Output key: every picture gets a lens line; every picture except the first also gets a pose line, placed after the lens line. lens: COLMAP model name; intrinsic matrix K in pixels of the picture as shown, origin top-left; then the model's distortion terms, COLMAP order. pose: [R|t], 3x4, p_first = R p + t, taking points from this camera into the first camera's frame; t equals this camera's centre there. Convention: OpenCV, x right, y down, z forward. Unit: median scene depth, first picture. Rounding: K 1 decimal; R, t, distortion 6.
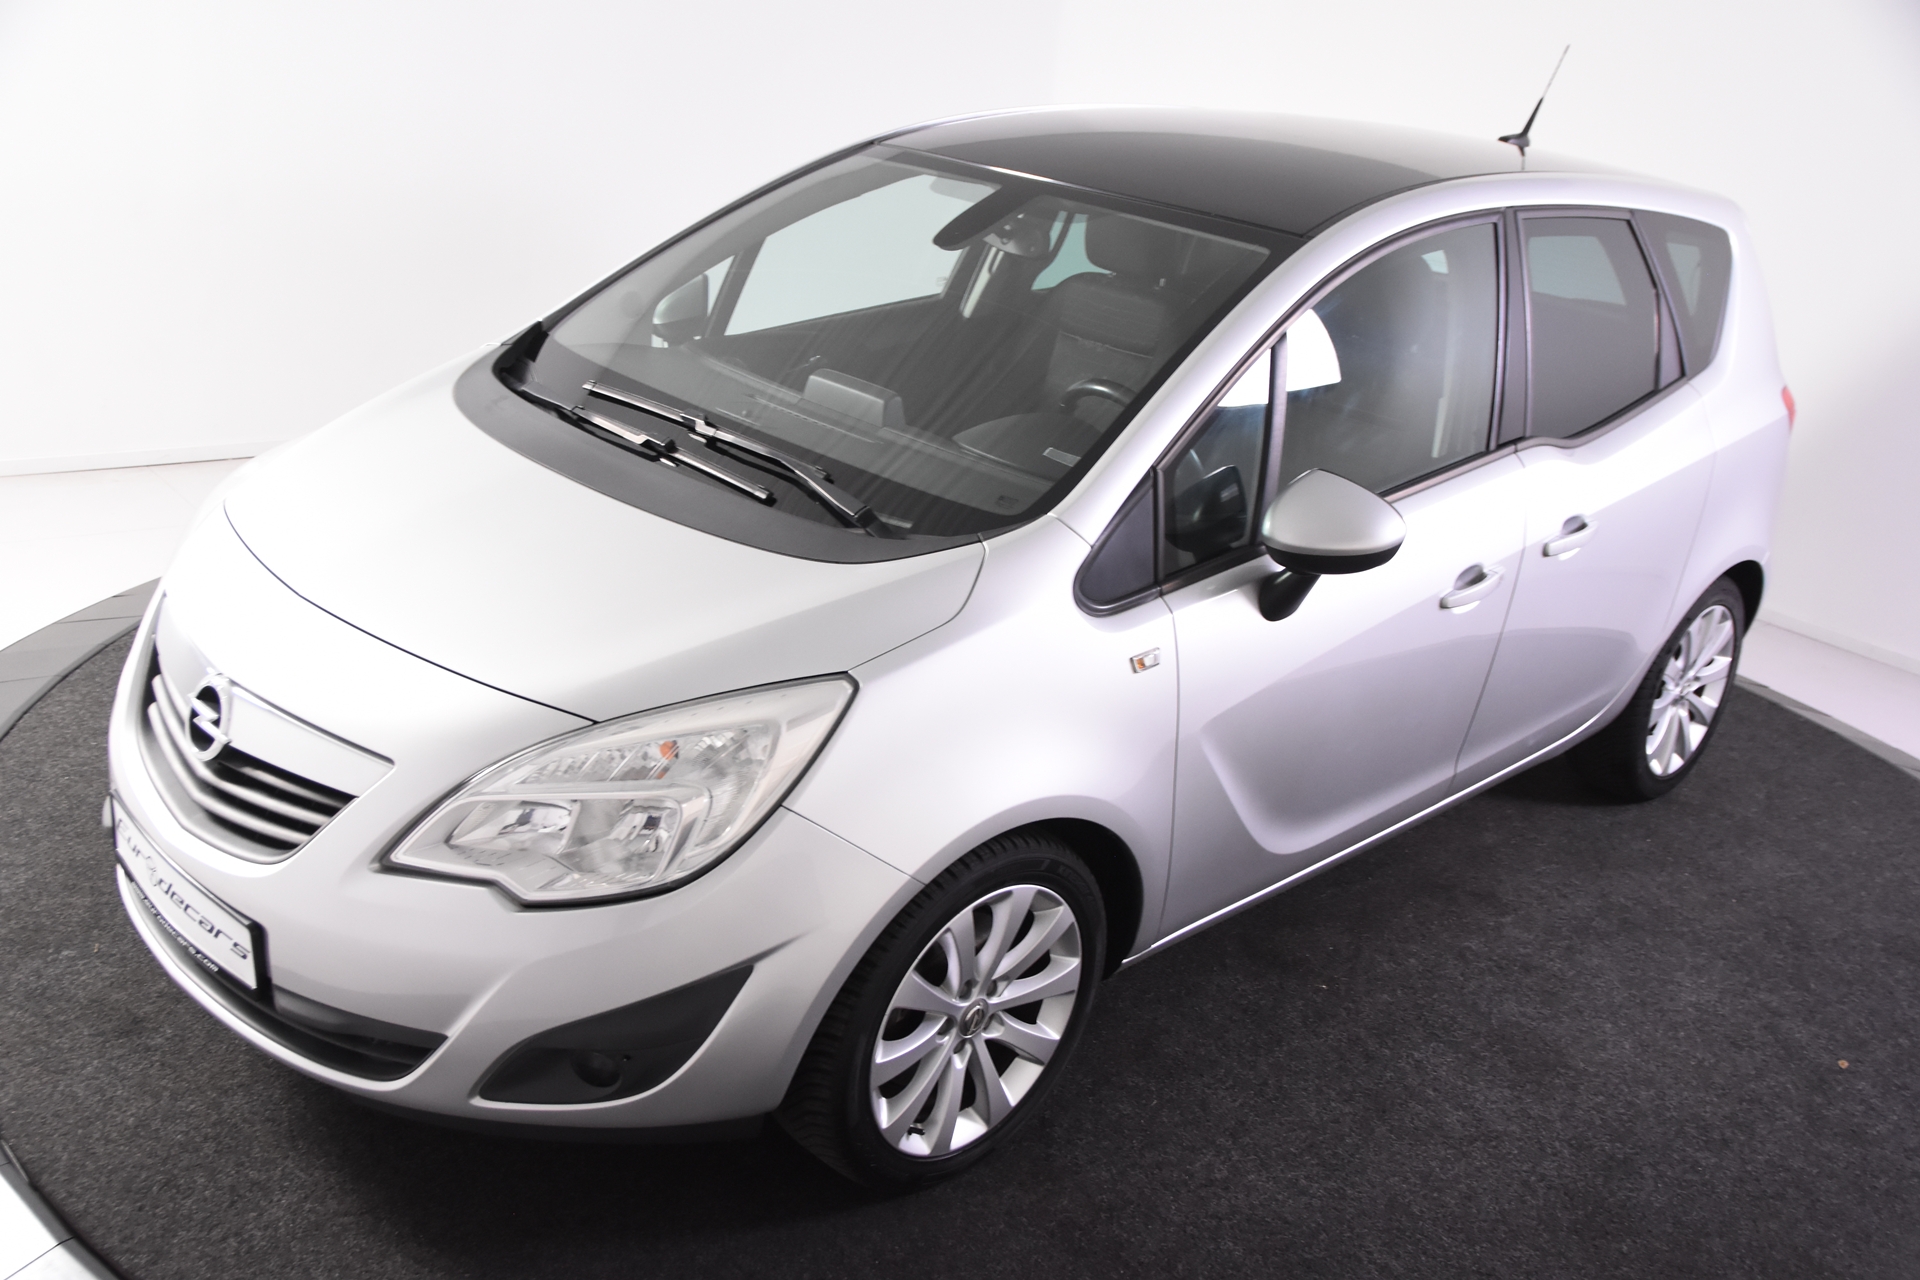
lens RADIAL K [[1746.2, 0, 964.0], [0, 1746.2, 613.3], [0, 0, 1]] dist [-0.073550, 0.166786]
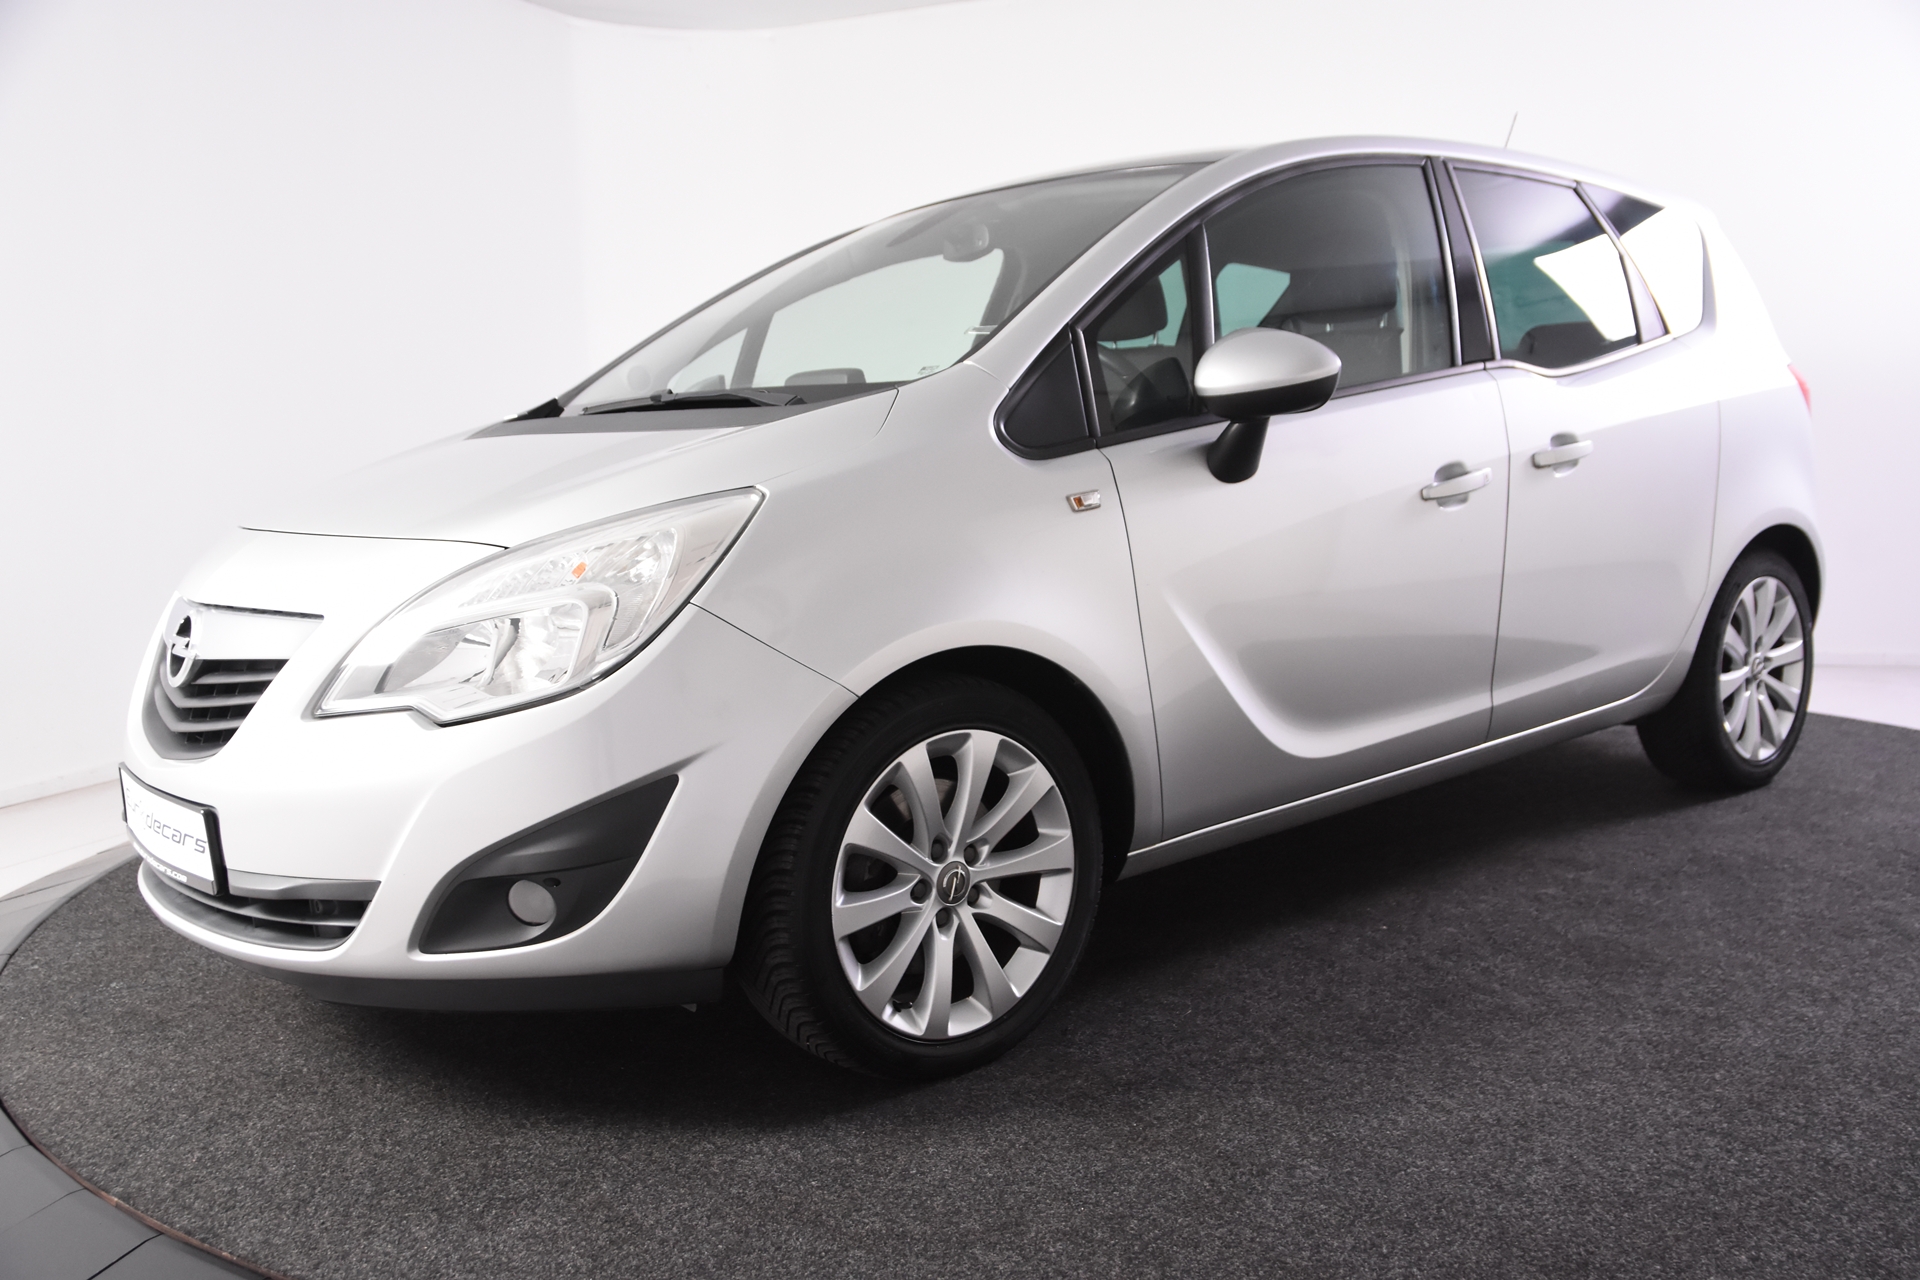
lens RADIAL K [[1621.1, 0, 960.0], [0, 1621.1, 640.0], [0, 0, 1]] dist [-0.101297, 0.150721]
pose [[0.985077, -0.137150, -0.103986, 0.114363], [0.111440, 0.968674, -0.221928, 0.287903], [0.131166, 0.207028, 0.969502, 0.109496]]
